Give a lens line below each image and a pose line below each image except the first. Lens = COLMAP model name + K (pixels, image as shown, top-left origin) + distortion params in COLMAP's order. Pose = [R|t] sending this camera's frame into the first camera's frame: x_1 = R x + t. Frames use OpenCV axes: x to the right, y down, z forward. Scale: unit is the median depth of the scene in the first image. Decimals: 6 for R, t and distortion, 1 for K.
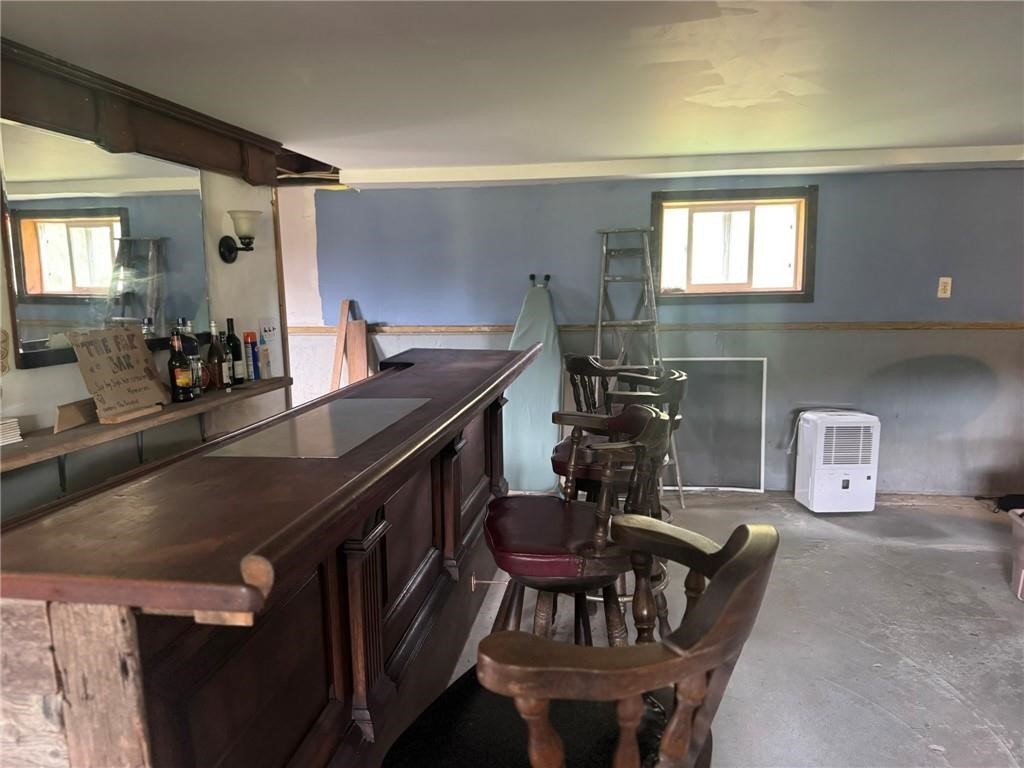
lens RADIAL K [[728.2, 0, 509.1], [0, 728.2, 391.3], [0, 0, 1]] dist [0.092755, -0.123031]
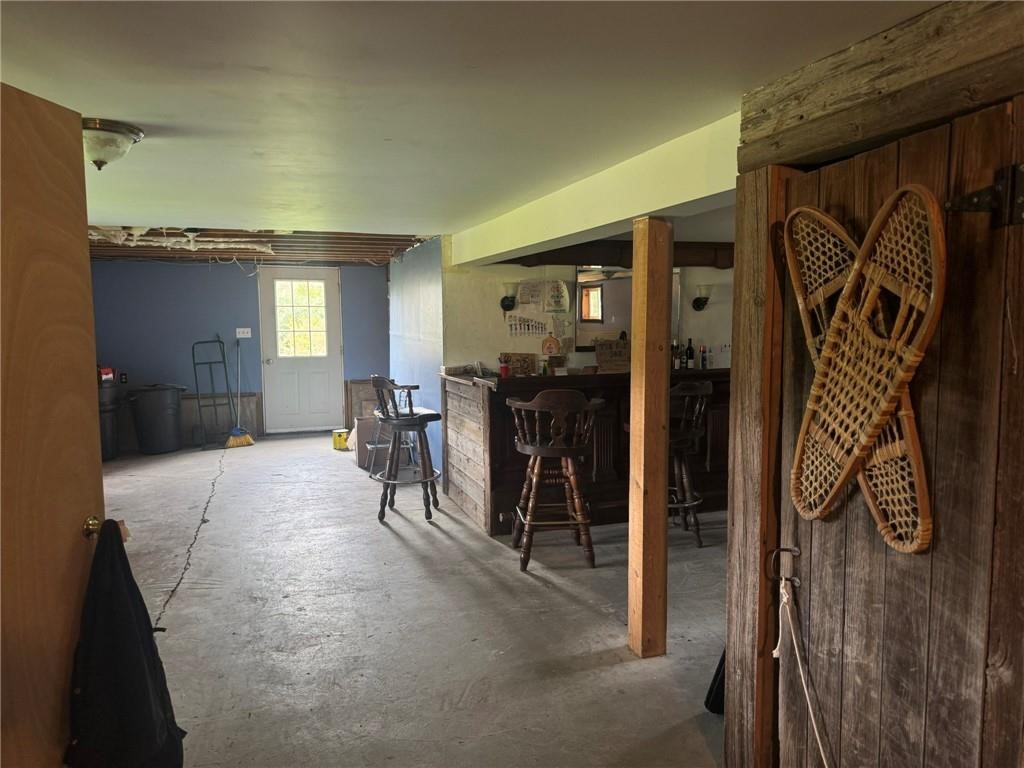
lens RADIAL K [[728.2, 0, 507.5], [0, 728.2, 385.7], [0, 0, 1]] dist [0.092755, -0.123031]
pose [[0.450210, 0.098520, -0.887471, 0.885102], [-0.132058, 0.990311, 0.042944, 0.006931], [0.883103, 0.097863, 0.458858, -0.262194]]
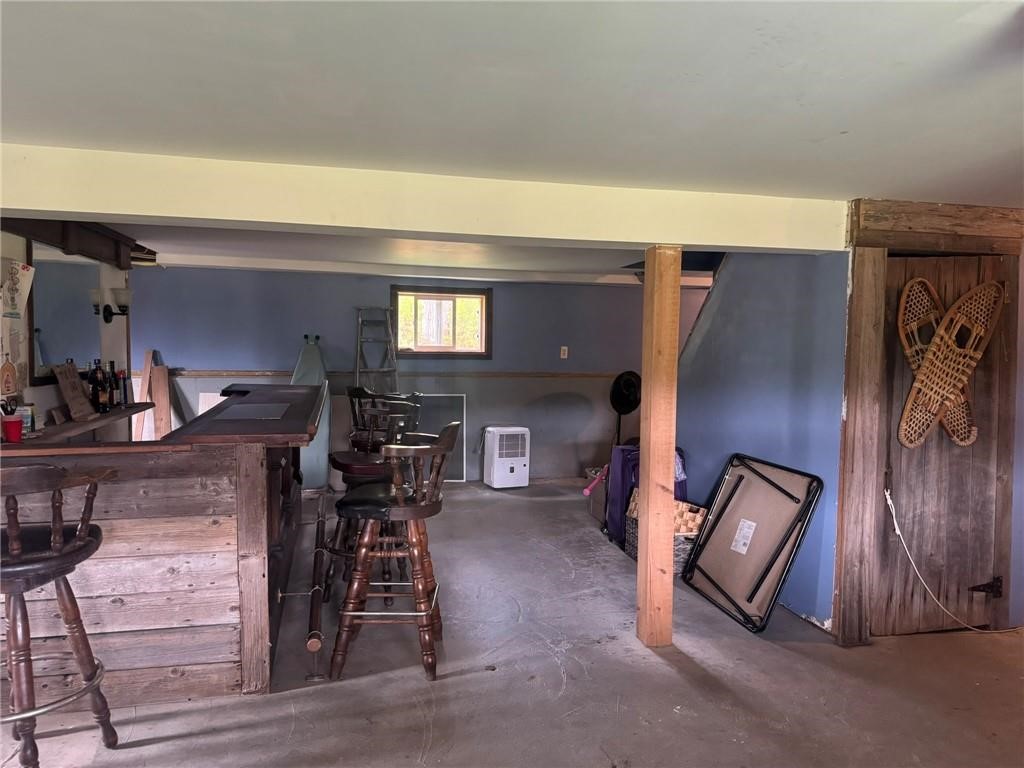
lens RADIAL K [[728.2, 0, 515.3], [0, 728.2, 390.6], [0, 0, 1]] dist [0.092755, -0.123031]
pose [[0.923354, 0.003098, 0.383936, -0.151422], [0.027693, 0.996826, -0.074645, 0.067909], [-0.382949, 0.079556, 0.920338, -0.481512]]
